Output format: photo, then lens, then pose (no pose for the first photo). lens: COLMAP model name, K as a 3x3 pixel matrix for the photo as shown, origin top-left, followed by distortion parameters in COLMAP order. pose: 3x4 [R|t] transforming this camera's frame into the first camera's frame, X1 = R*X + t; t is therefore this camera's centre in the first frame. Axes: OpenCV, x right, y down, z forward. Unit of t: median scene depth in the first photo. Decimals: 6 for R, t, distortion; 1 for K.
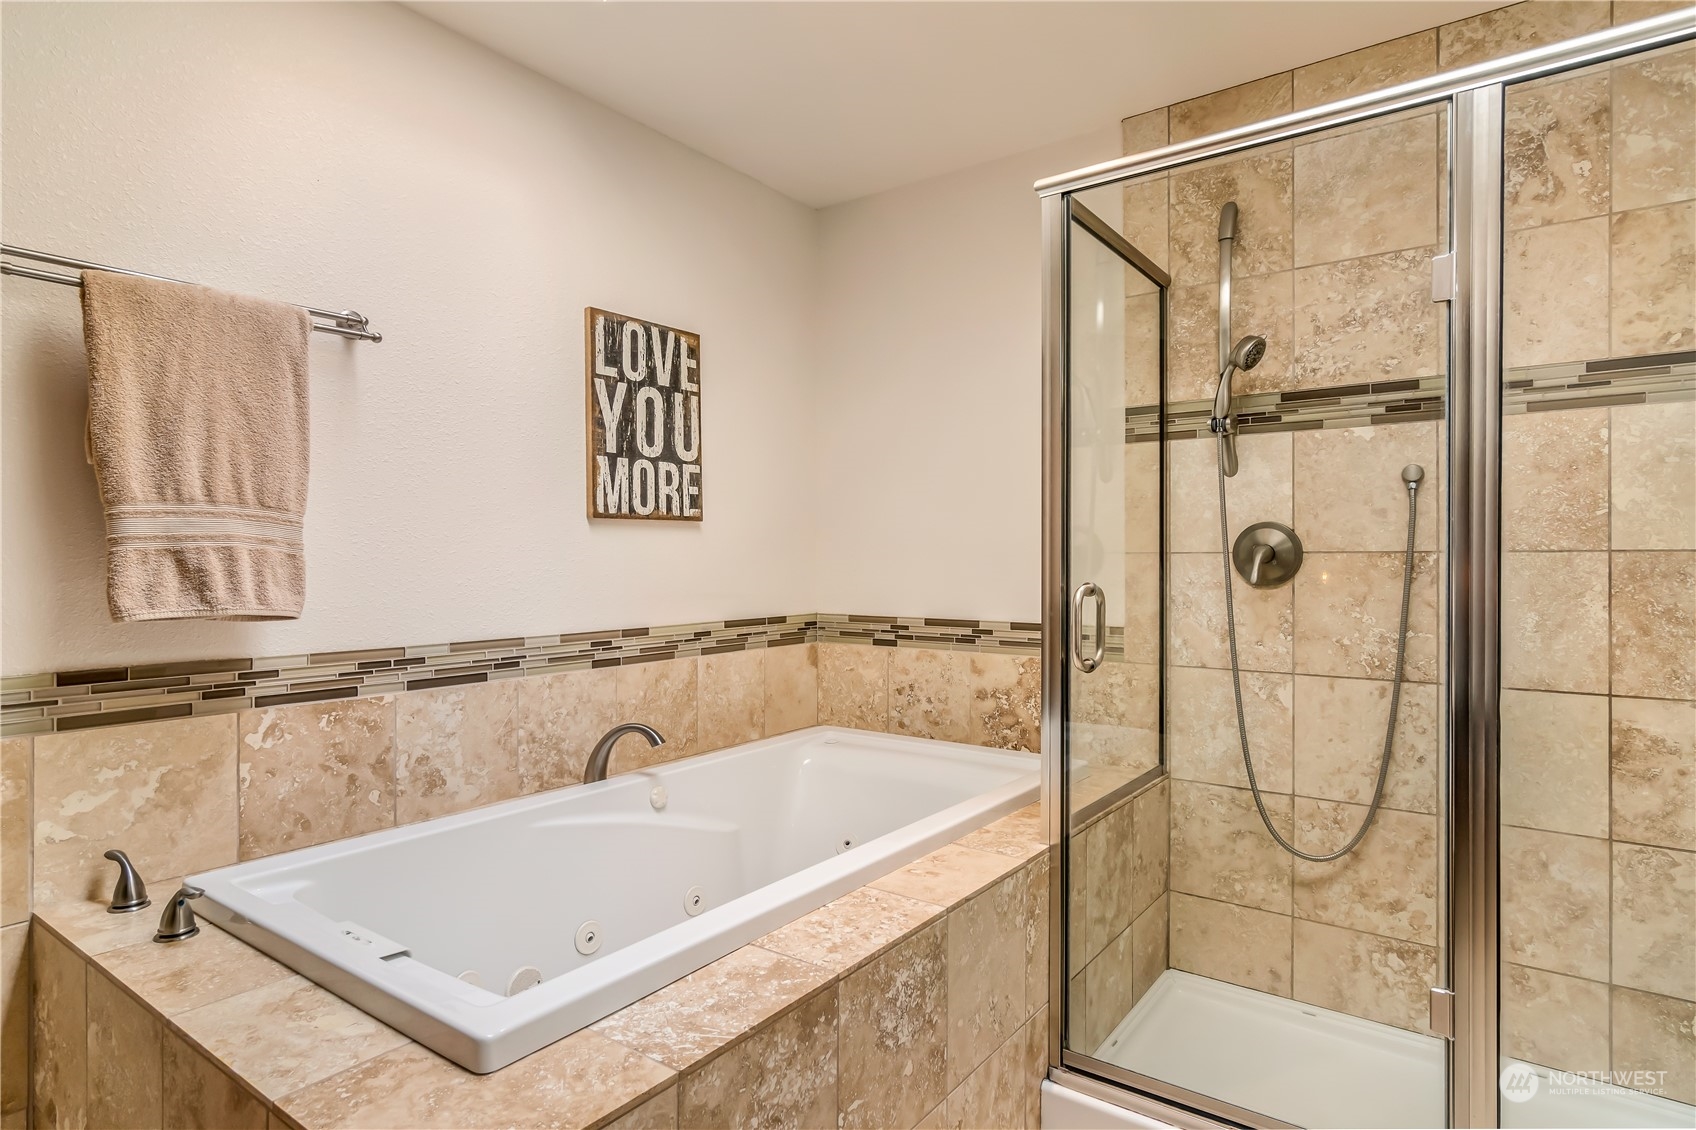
lens RADIAL K [[949.8, 0, 845.5], [0, 949.8, 557.0], [0, 0, 1]] dist [0.002181, 0.002751]
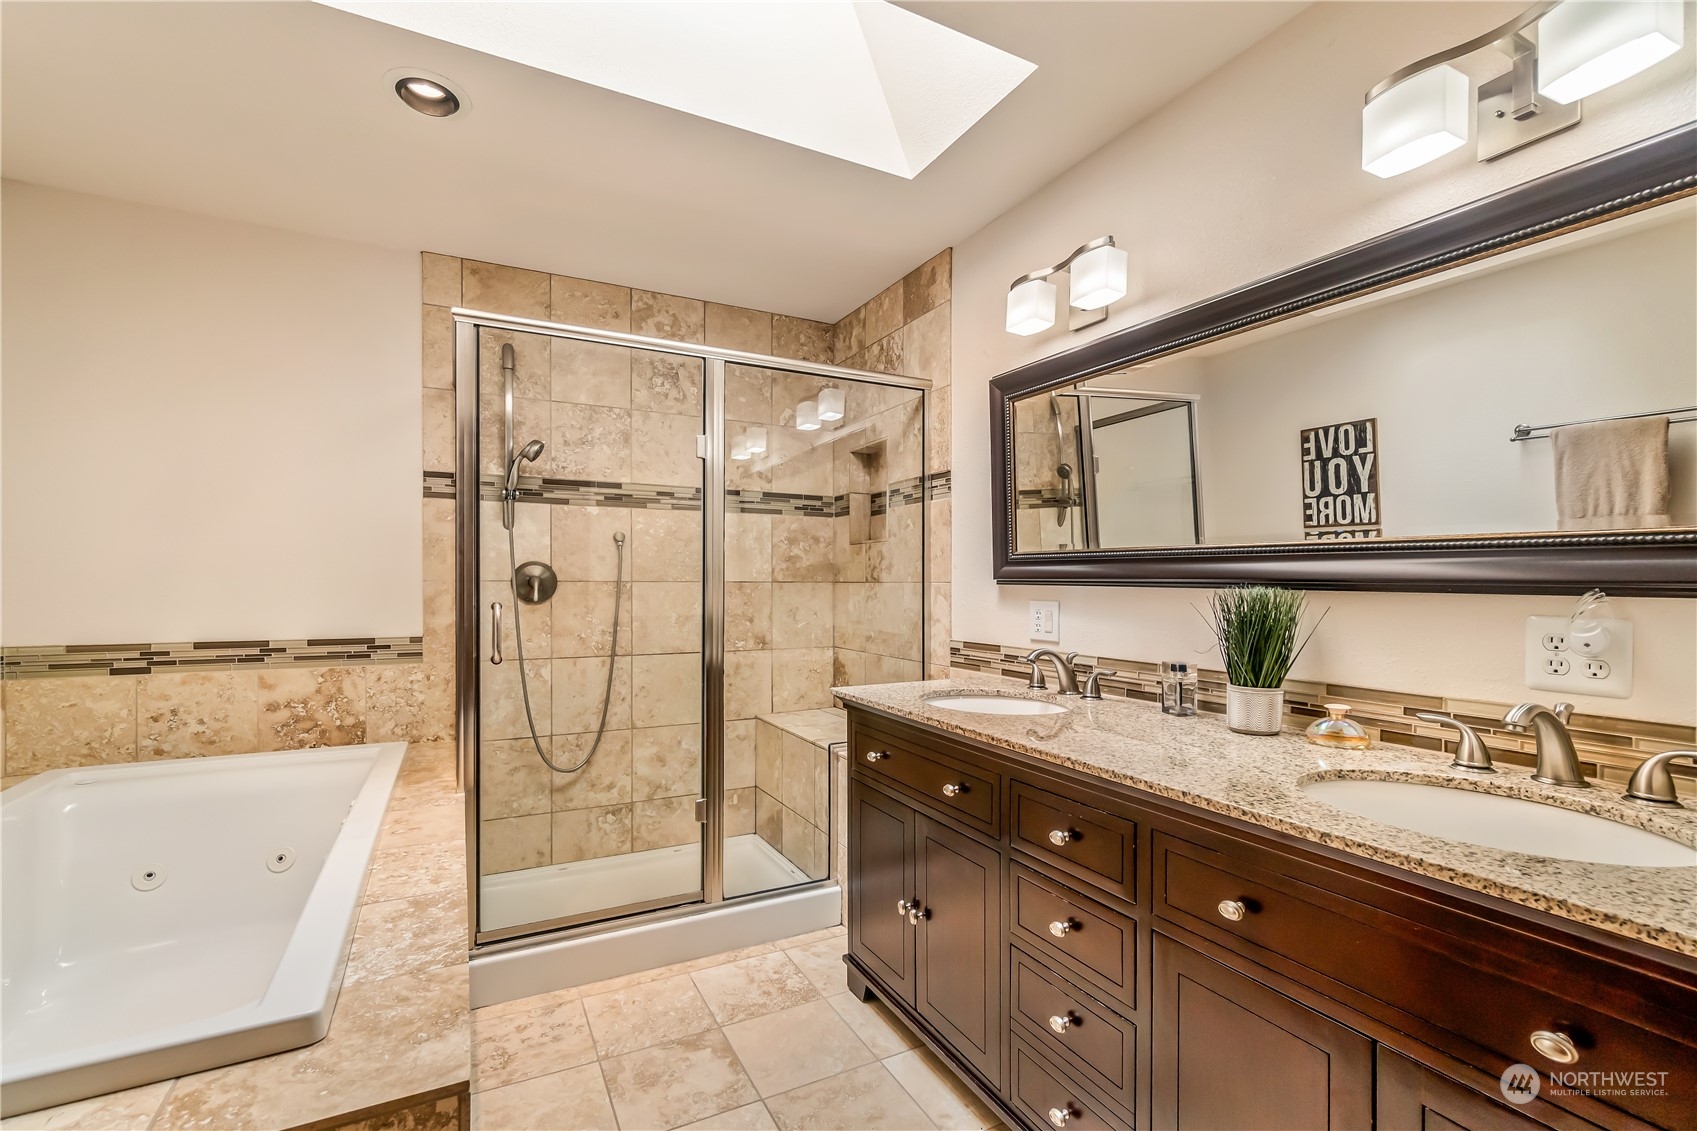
lens RADIAL K [[738.2, 0, 842.7], [0, 738.2, 580.8], [0, 0, 1]] dist [0.008972, 0.000423]
pose [[0.446548, 0.007232, 0.894730, -0.403673], [-0.004796, 0.999972, -0.005688, -0.000733], [-0.894747, -0.001751, 0.446571, 0.021796]]
